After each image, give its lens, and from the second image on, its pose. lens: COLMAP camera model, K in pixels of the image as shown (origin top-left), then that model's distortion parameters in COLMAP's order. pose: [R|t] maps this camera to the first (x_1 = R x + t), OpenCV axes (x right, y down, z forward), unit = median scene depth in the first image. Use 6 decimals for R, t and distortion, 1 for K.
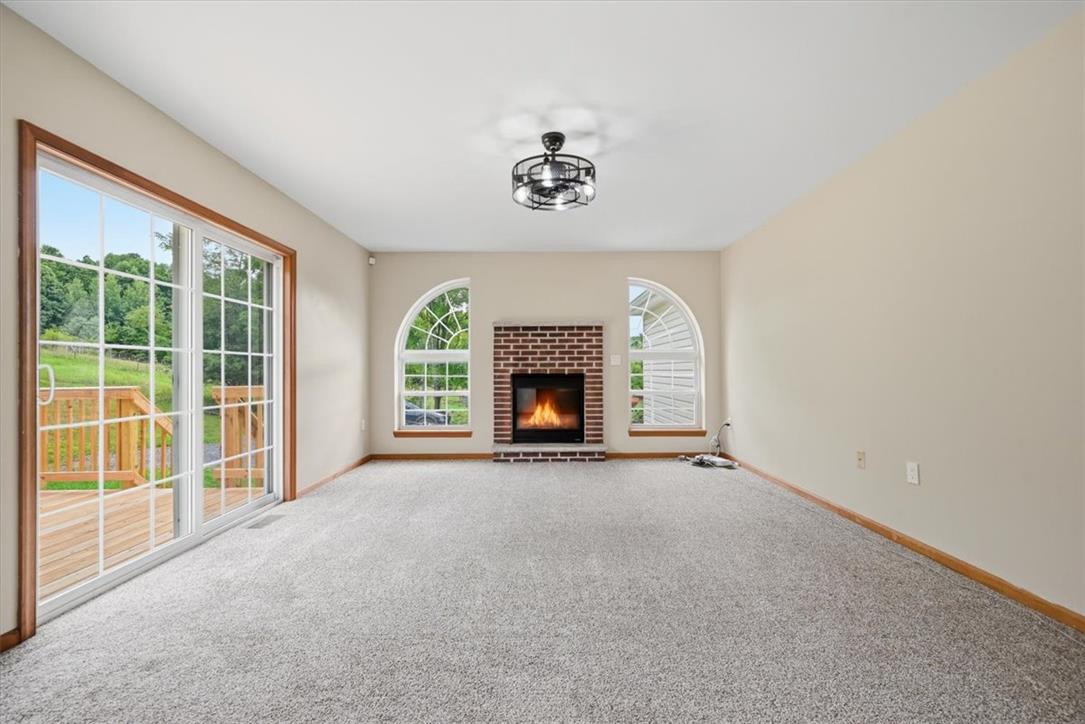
lens RADIAL K [[430.4, 0, 546.5], [0, 430.4, 368.0], [0, 0, 1]] dist [-0.001034, 0.000061]
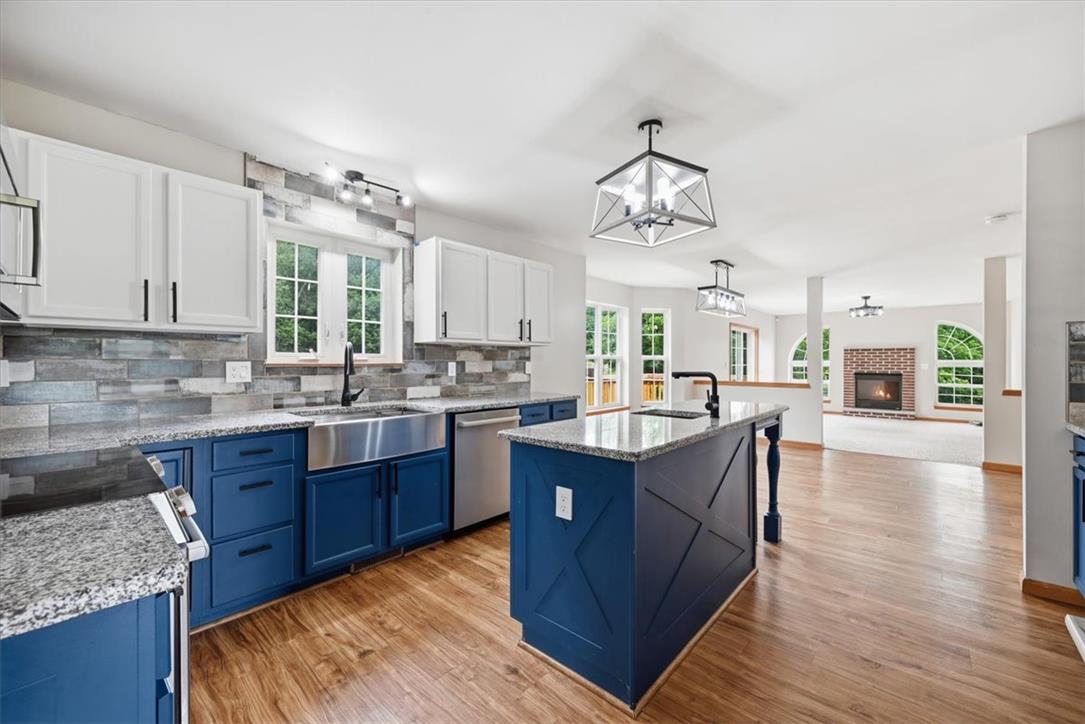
lens RADIAL K [[436.2, 0, 542.5], [0, 436.2, 362.0], [0, 0, 1]] dist [0.000014, -0.000045]
pose [[0.739030, 0.004876, -0.673655, 0.212594], [-0.001807, 0.999985, 0.005256, -0.044339], [0.673671, -0.002668, 0.739027, -1.479177]]
